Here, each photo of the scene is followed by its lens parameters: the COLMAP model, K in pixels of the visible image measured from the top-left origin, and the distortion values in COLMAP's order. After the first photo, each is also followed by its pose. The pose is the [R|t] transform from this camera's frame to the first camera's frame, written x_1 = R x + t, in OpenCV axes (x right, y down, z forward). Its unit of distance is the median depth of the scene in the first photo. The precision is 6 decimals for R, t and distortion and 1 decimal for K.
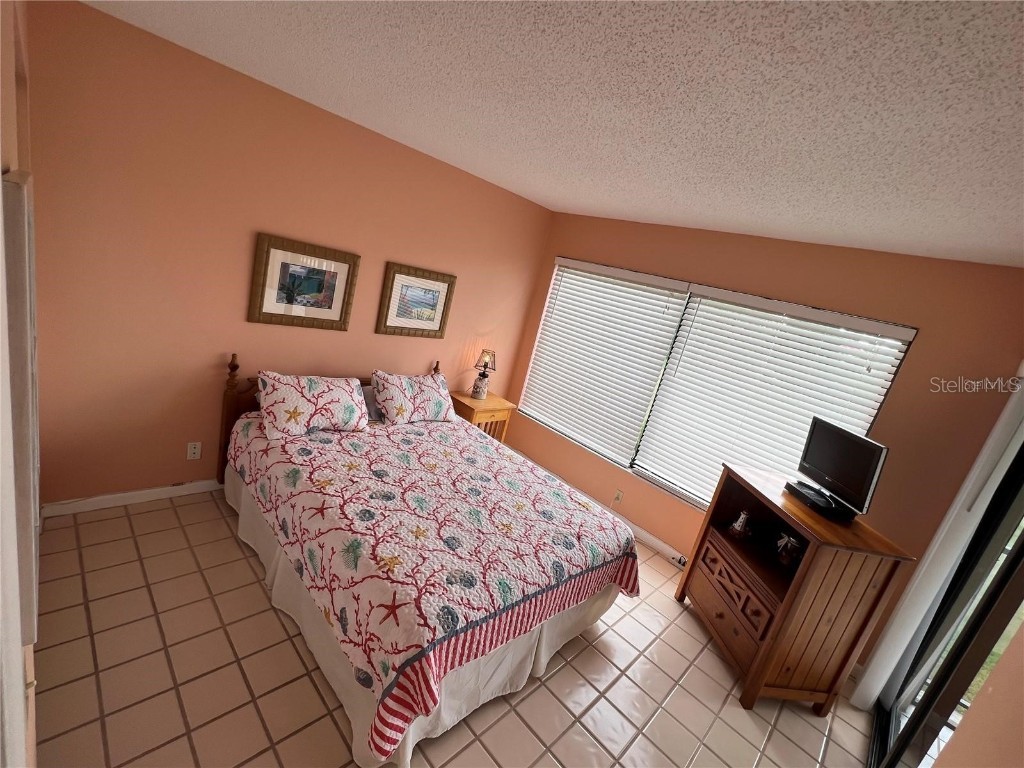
lens RADIAL K [[439.4, 0, 511.7], [0, 439.4, 387.6], [0, 0, 1]] dist [-0.000102, 0.000023]
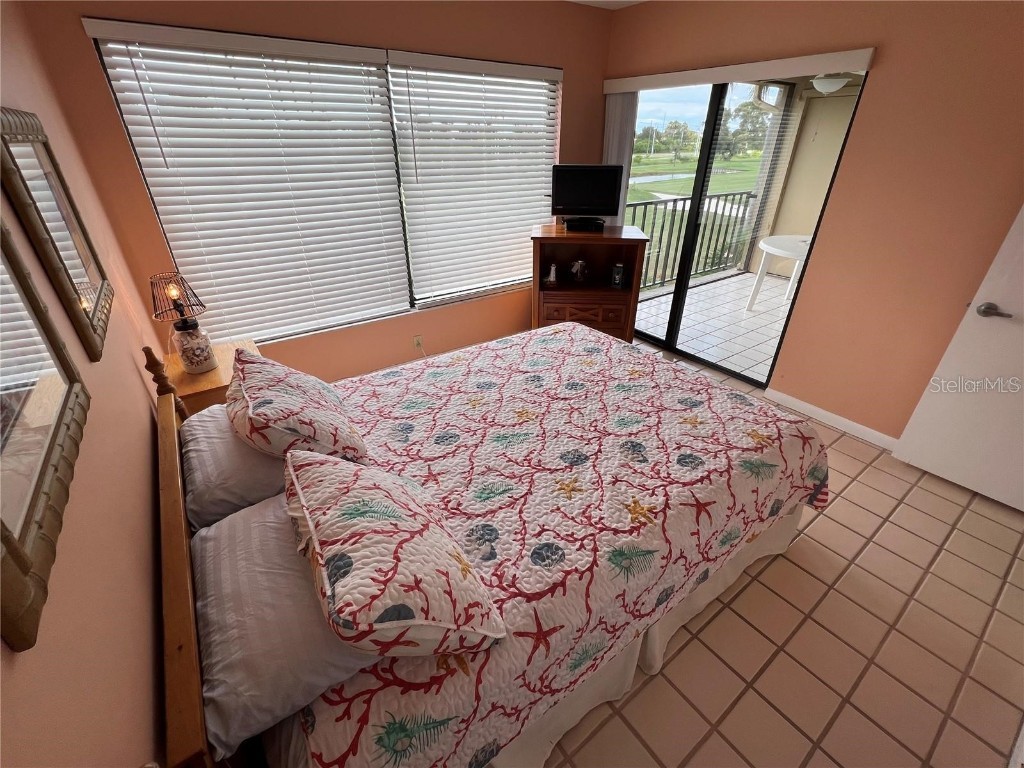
lens RADIAL K [[443.6, 0, 510.1], [0, 443.6, 387.3], [0, 0, 1]] dist [-0.000763, 0.000176]
pose [[0.165083, -0.676257, 0.717930, -0.614126], [0.287299, 0.729322, 0.620925, -0.273343], [-0.943508, 0.103756, 0.314687, 0.743968]]
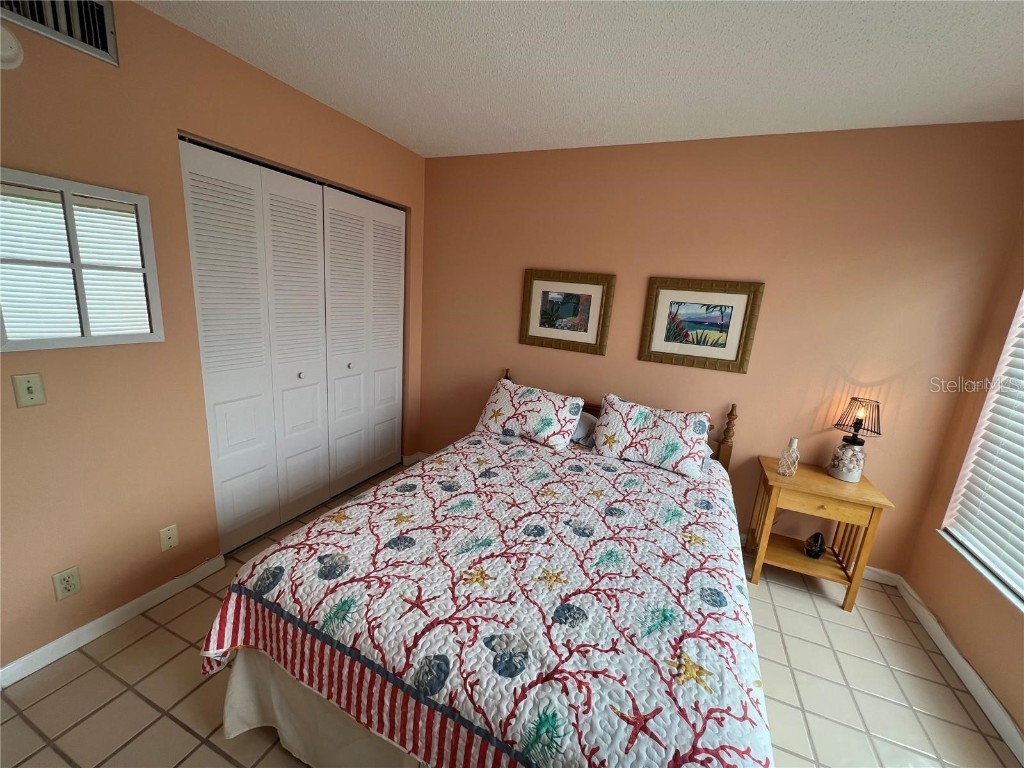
lens RADIAL K [[410.0, 0, 514.3], [0, 410.0, 386.0], [0, 0, 1]] dist [0.000324, 0.000134]
pose [[0.369419, -0.002578, -0.929259, 0.442473], [-0.220033, 0.971316, -0.090167, 0.069483], [0.902837, 0.237777, 0.358256, 0.596347]]
